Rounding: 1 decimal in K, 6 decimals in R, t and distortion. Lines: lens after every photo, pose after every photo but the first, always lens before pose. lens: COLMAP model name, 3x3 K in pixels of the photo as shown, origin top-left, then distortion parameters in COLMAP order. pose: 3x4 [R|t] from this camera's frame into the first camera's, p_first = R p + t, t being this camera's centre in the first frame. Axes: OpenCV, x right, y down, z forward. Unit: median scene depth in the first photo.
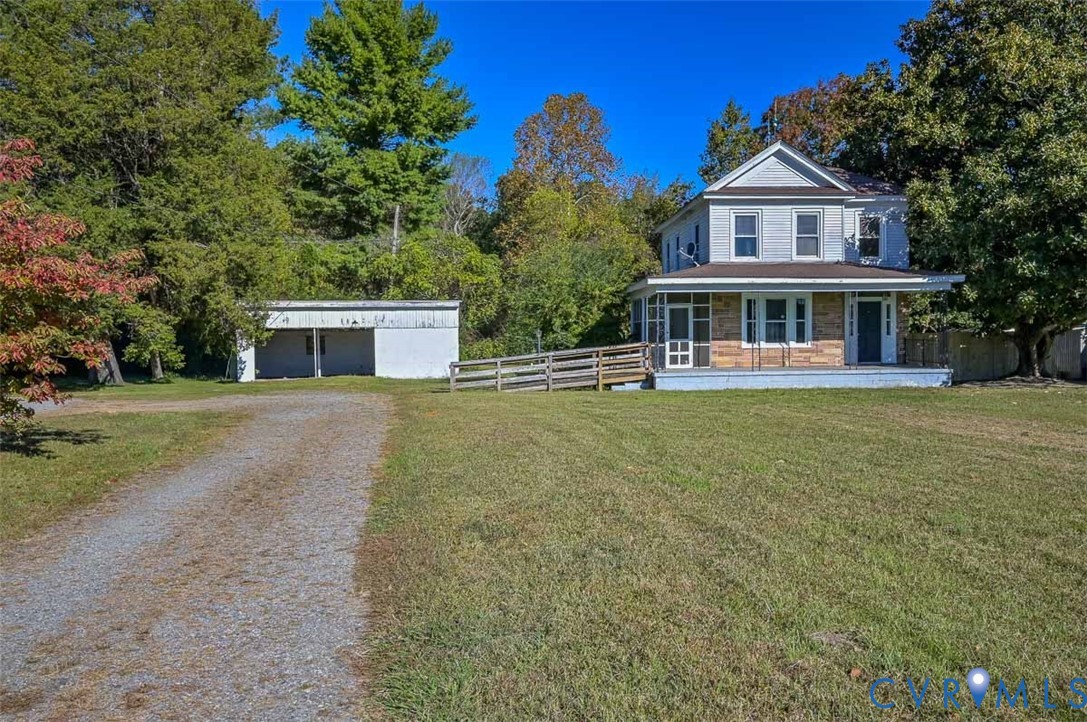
lens RADIAL K [[782.1, 0, 543.4], [0, 782.1, 355.5], [0, 0, 1]] dist [-0.003561, -0.001276]
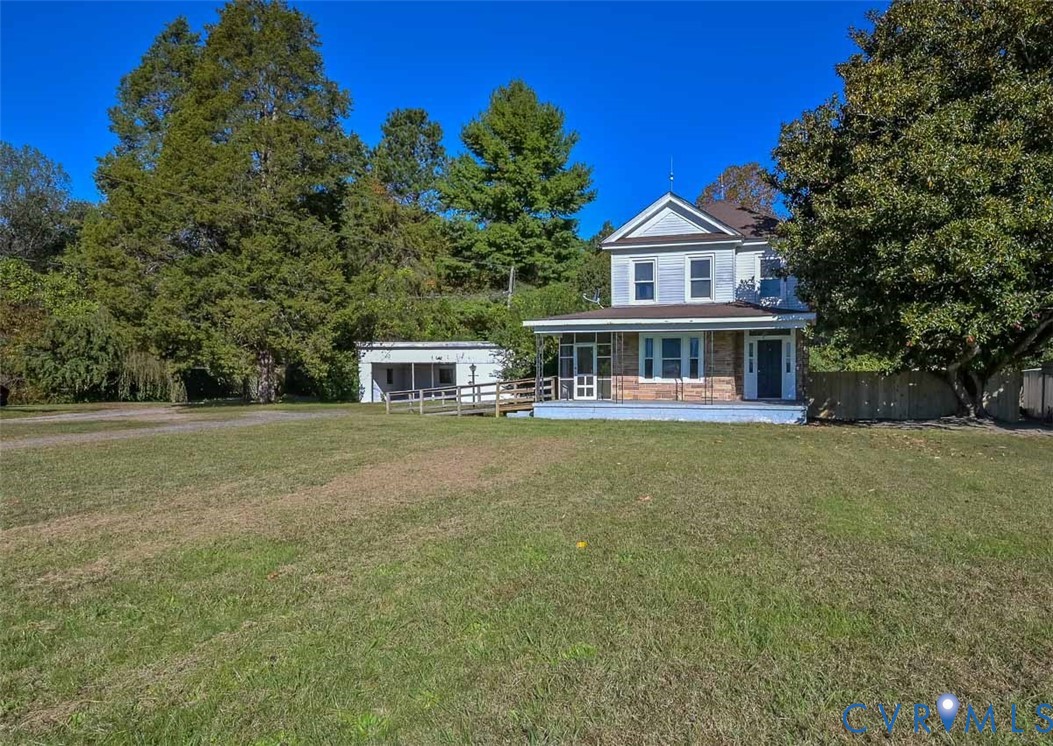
lens RADIAL K [[633.1, 0, 526.5], [0, 633.1, 377.3], [0, 0, 1]] dist [0.000935, 0.000422]
pose [[0.952875, 0.013443, -0.303066, 0.371881], [-0.017891, 0.999769, -0.011905, -0.003508], [0.302836, 0.016766, 0.952895, 0.098272]]
